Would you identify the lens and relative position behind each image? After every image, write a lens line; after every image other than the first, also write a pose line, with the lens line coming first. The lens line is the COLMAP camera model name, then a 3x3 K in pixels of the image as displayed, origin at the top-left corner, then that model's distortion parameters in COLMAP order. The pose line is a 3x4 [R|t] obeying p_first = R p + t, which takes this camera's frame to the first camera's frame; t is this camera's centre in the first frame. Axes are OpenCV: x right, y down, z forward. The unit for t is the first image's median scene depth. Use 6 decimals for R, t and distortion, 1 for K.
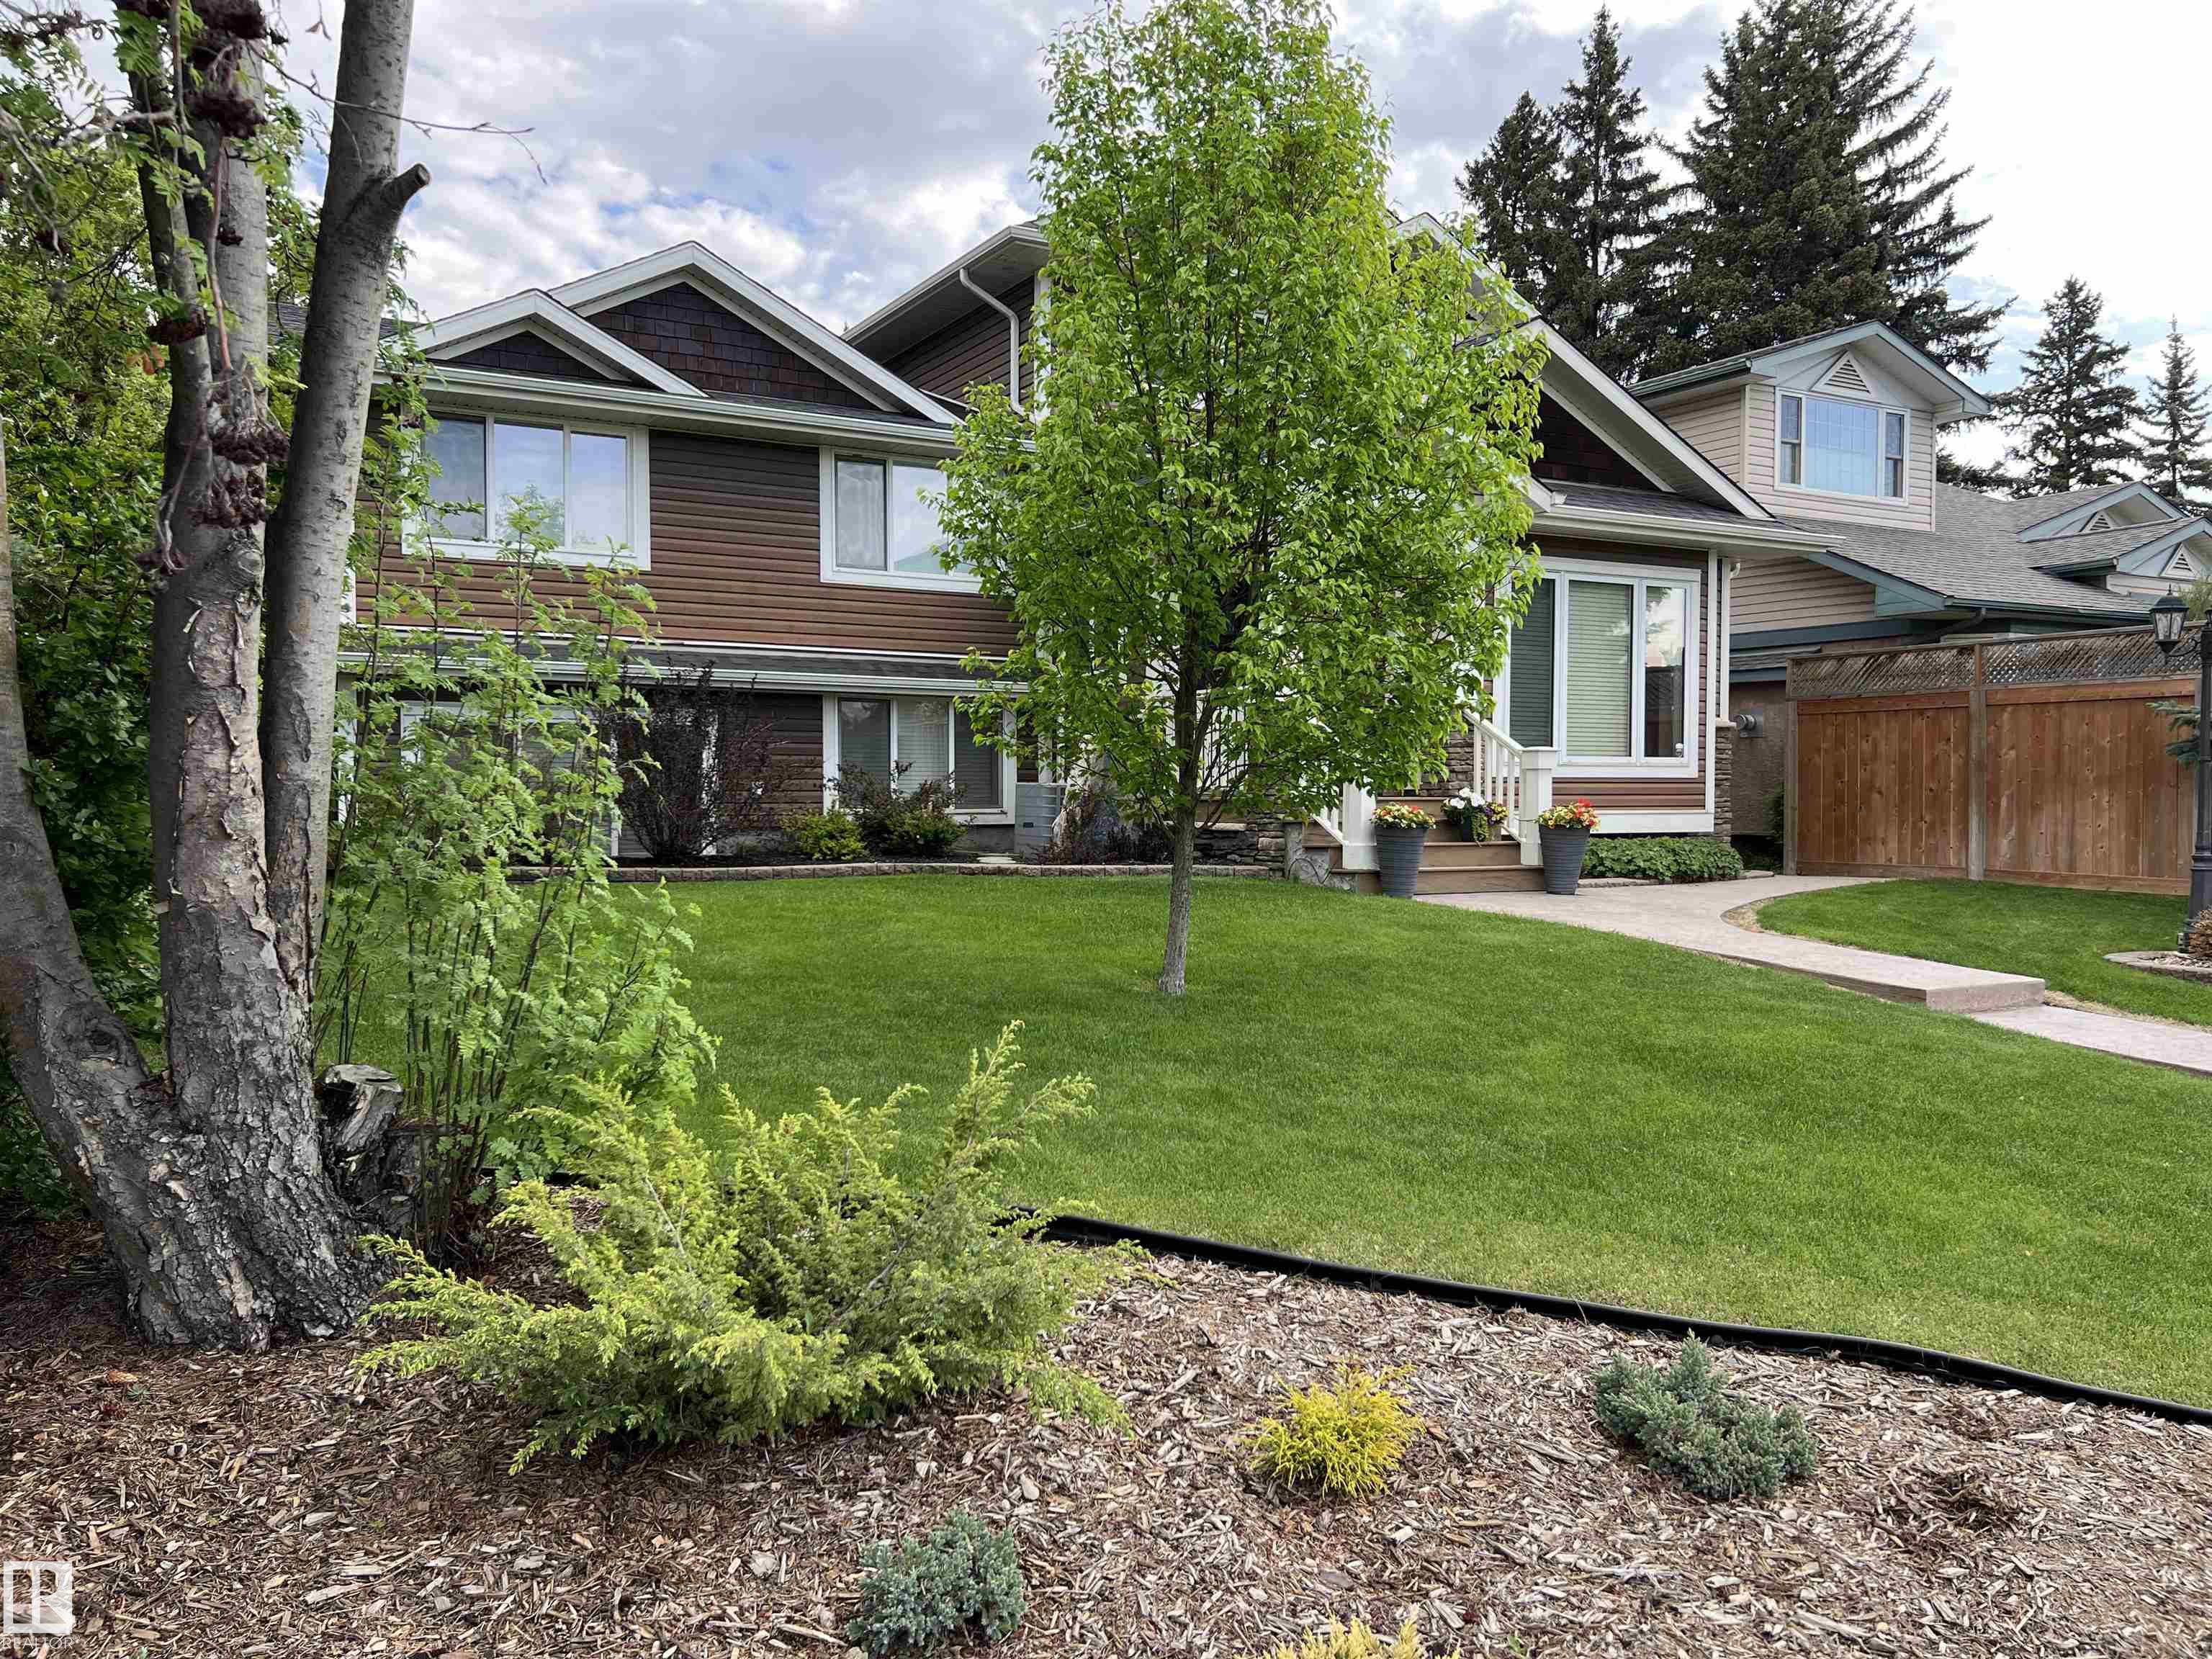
lens RADIAL K [[1656.2, 0, 1091.5], [0, 1656.2, 841.7], [0, 0, 1]] dist [0.038573, -0.046024]
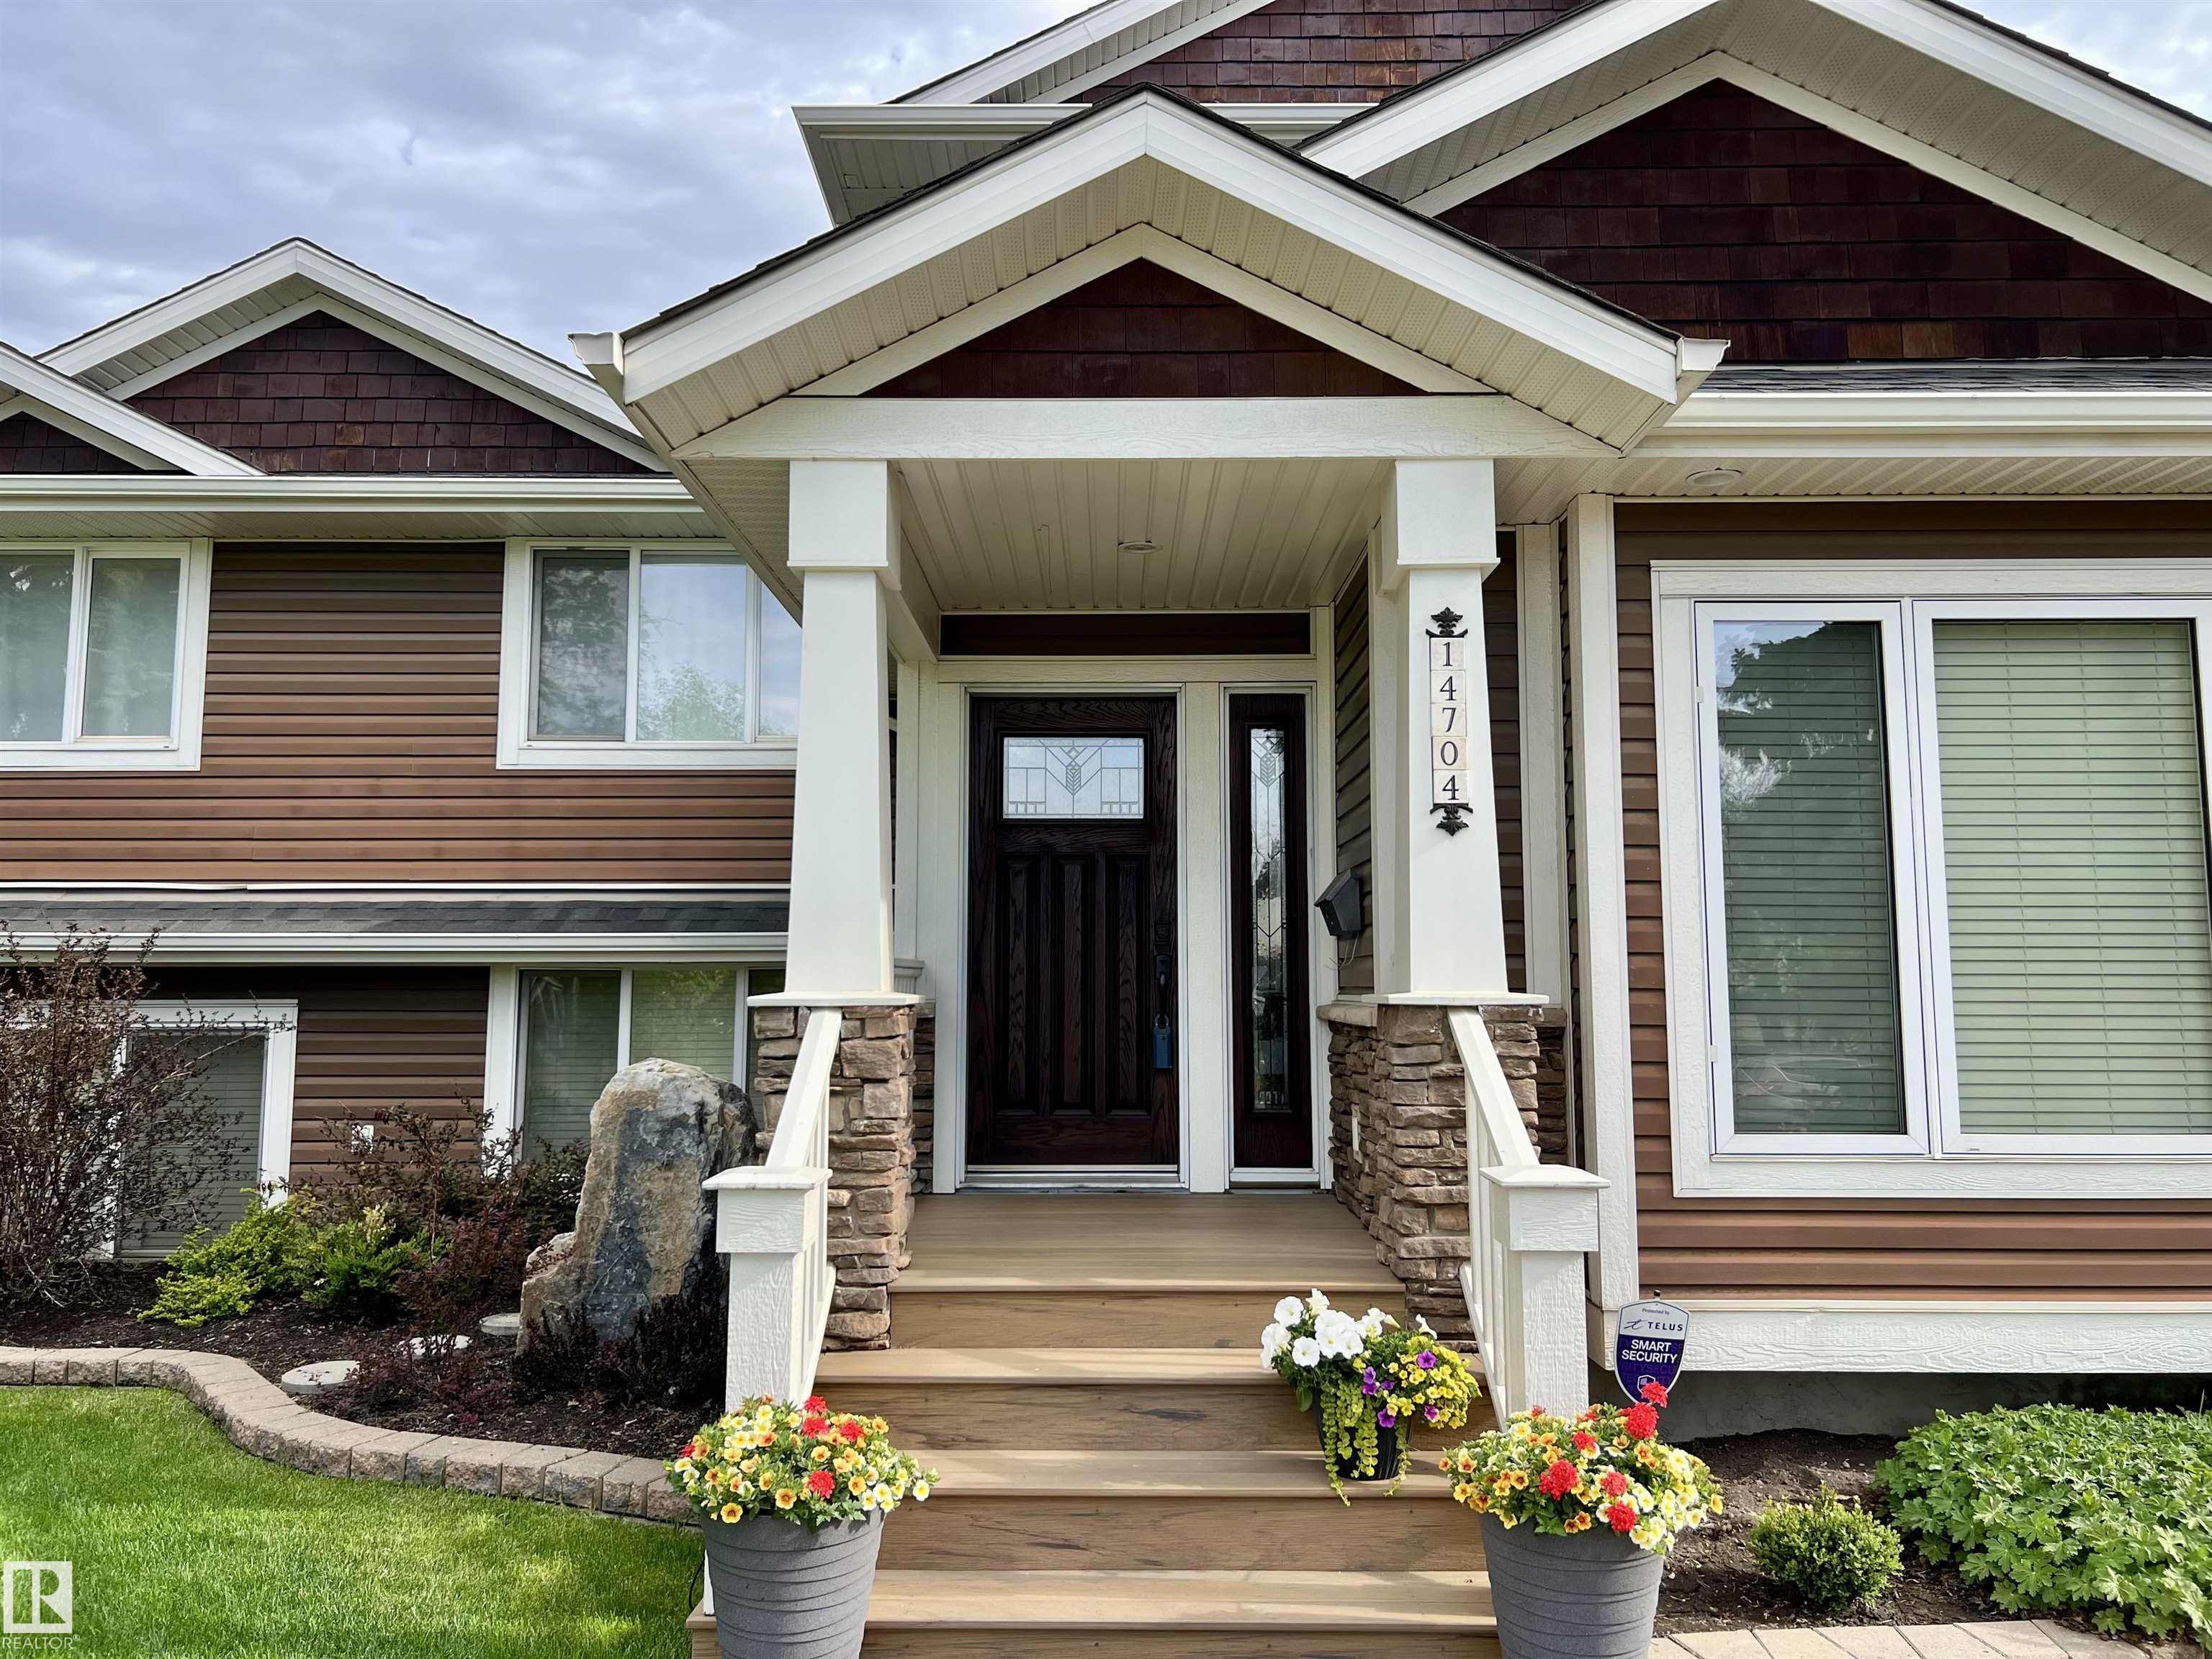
lens RADIAL K [[1656.2, 0, 1114.6], [0, 1656.2, 821.0], [0, 0, 1]] dist [0.038573, -0.046024]
pose [[0.875703, -0.052591, -0.479978, 0.295927], [-0.012711, 0.991196, -0.131795, -0.066449], [0.482684, 0.121514, 0.867324, 0.606100]]
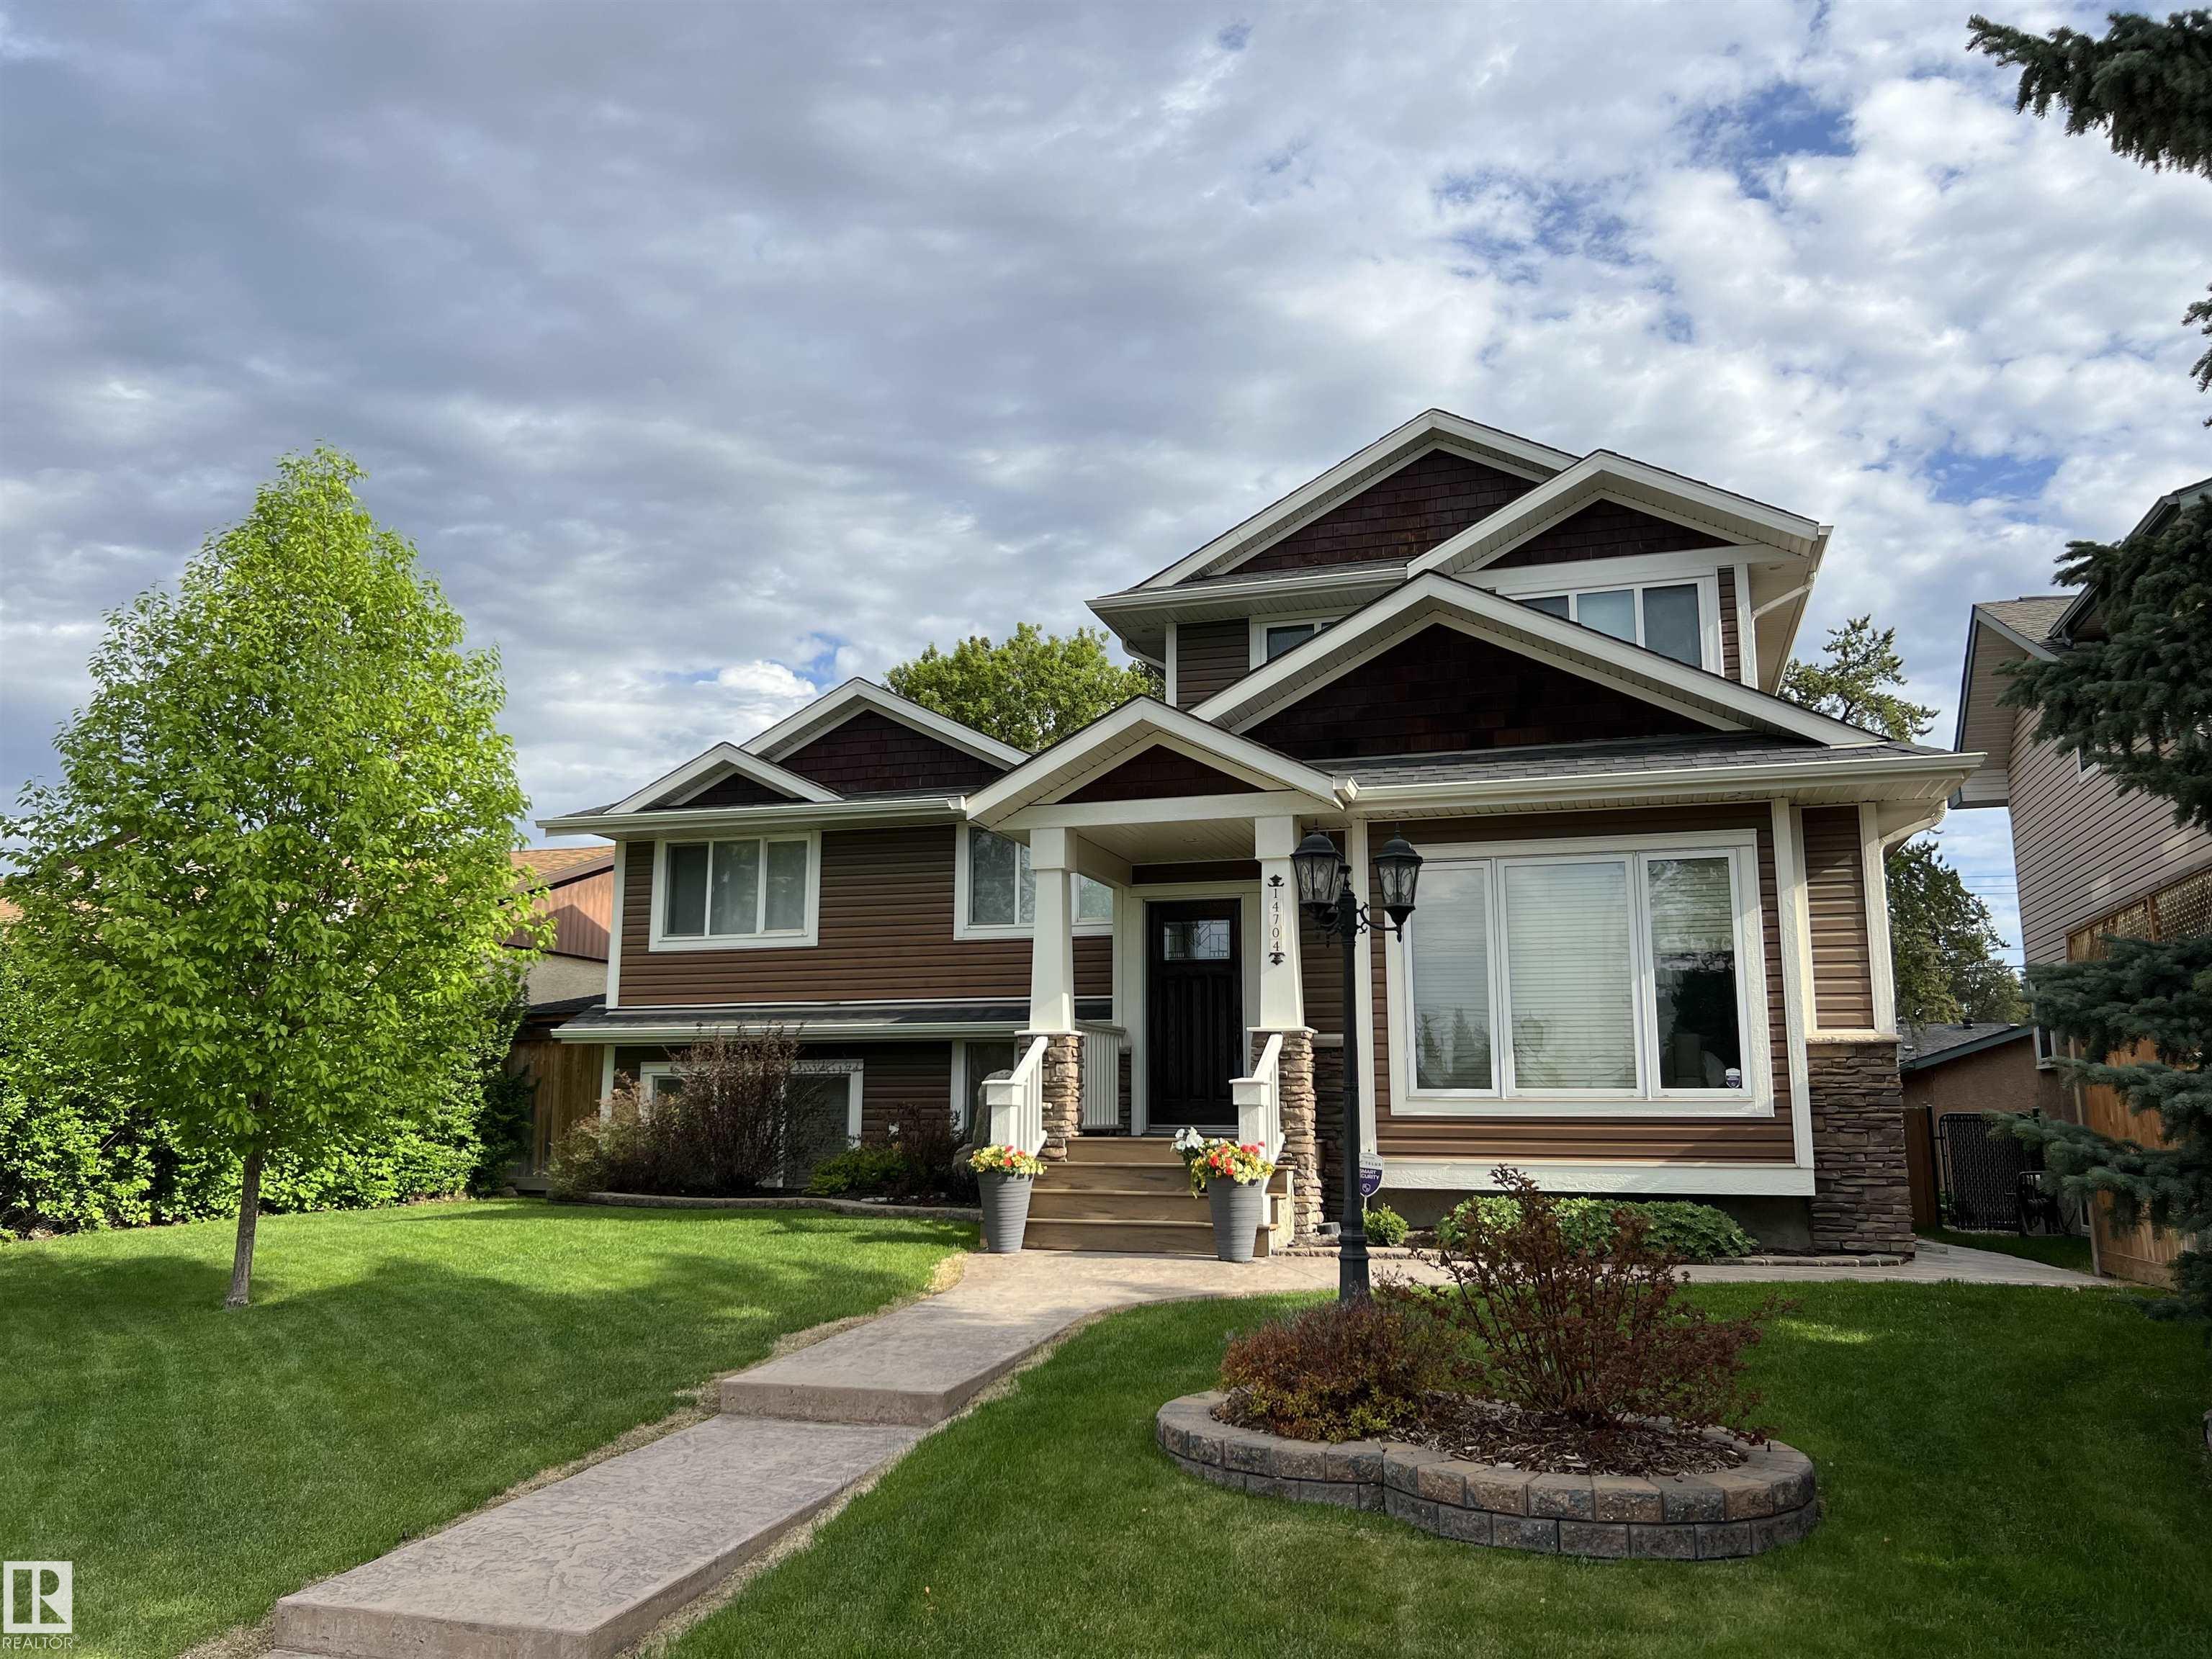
lens RADIAL K [[1656.2, 0, 1117.6], [0, 1656.2, 840.0], [0, 0, 1]] dist [0.038573, -0.046024]
pose [[0.693725, -0.123231, -0.709619, 0.712544], [-0.024228, 0.980704, -0.193993, -0.009931], [0.719832, 0.151770, 0.677353, 0.311732]]
